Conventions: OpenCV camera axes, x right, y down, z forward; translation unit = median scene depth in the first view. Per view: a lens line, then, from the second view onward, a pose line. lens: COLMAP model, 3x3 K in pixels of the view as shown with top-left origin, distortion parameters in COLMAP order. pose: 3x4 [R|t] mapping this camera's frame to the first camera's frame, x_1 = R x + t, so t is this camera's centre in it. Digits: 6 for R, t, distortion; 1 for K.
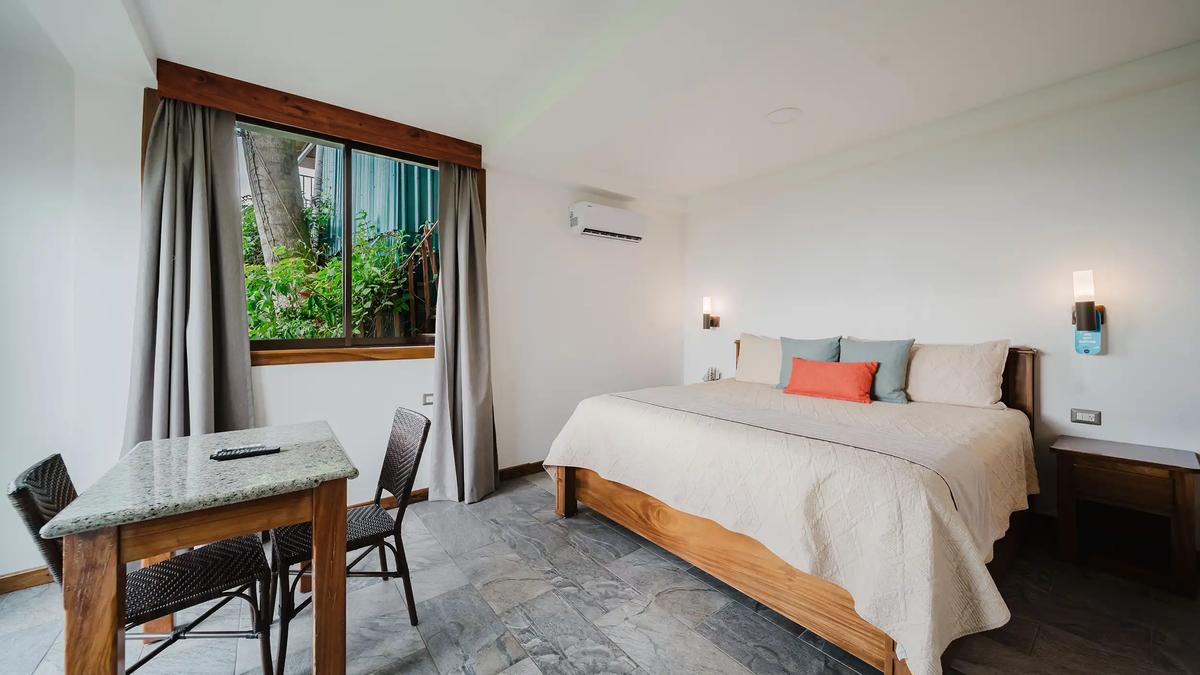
lens RADIAL K [[429.5, 0, 596.3], [0, 429.5, 330.2], [0, 0, 1]] dist [-0.000615, -0.000375]
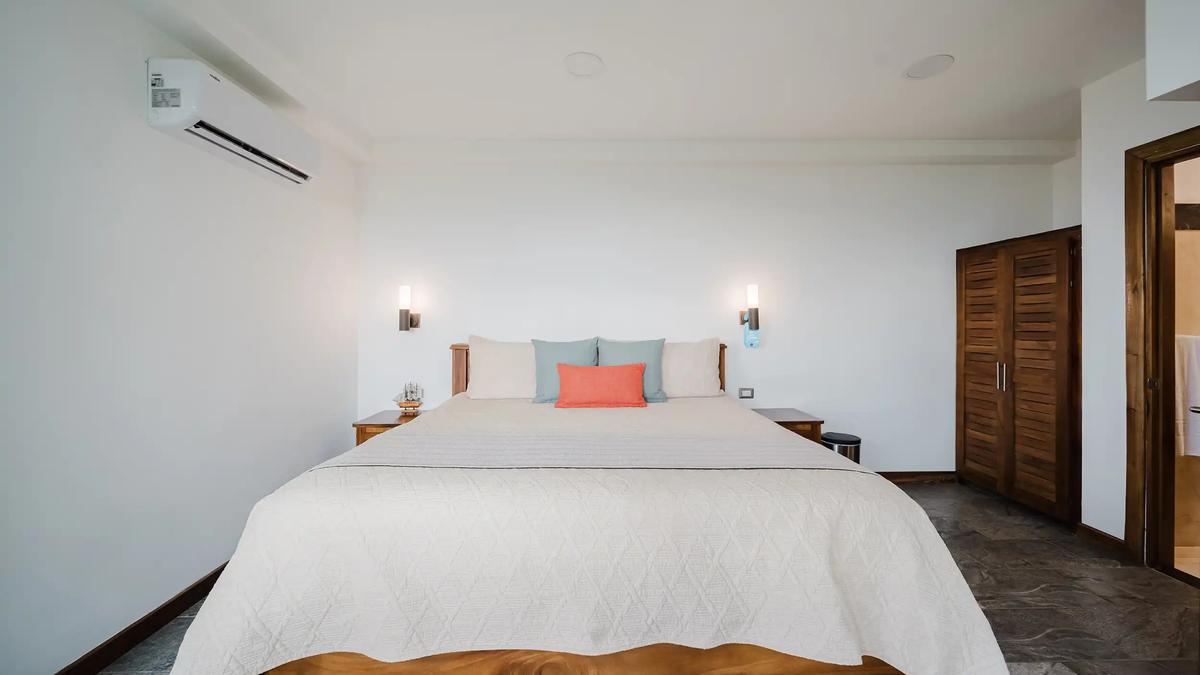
lens RADIAL K [[429.5, 0, 601.4], [0, 429.5, 328.5], [0, 0, 1]] dist [-0.000615, -0.000375]
pose [[0.599902, -0.005028, 0.800058, -0.154717], [0.008119, 0.999967, 0.000197, -0.004649], [-0.800033, 0.006378, 0.599923, 0.399142]]
